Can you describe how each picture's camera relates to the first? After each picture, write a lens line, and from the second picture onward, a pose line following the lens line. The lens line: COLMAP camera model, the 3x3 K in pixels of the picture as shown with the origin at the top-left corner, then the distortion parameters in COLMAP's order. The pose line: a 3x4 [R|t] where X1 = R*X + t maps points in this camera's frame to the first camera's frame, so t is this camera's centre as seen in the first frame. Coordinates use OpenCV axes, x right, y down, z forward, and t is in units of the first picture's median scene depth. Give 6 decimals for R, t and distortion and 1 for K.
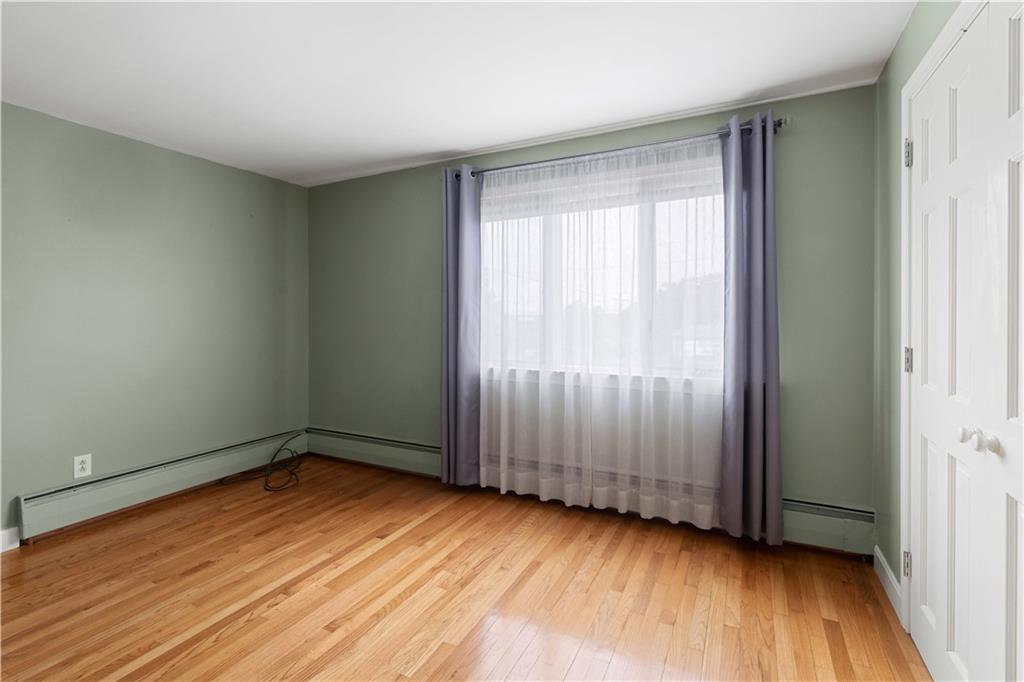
lens RADIAL K [[466.8, 0, 505.7], [0, 466.8, 324.2], [0, 0, 1]] dist [-0.004474, -0.000126]
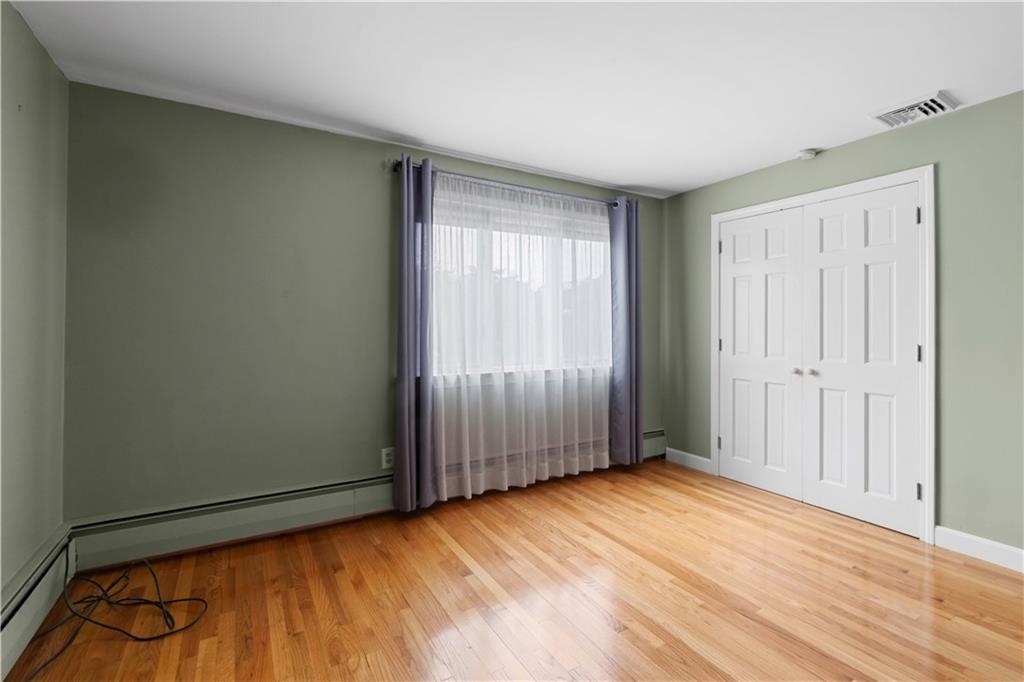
lens RADIAL K [[466.8, 0, 505.7], [0, 466.8, 324.2], [0, 0, 1]] dist [-0.004474, -0.000126]
pose [[0.536754, 0.001452, 0.843737, -0.923474], [0.008528, 0.999938, -0.007146, -0.006510], [-0.843696, 0.011031, 0.536709, 0.438983]]
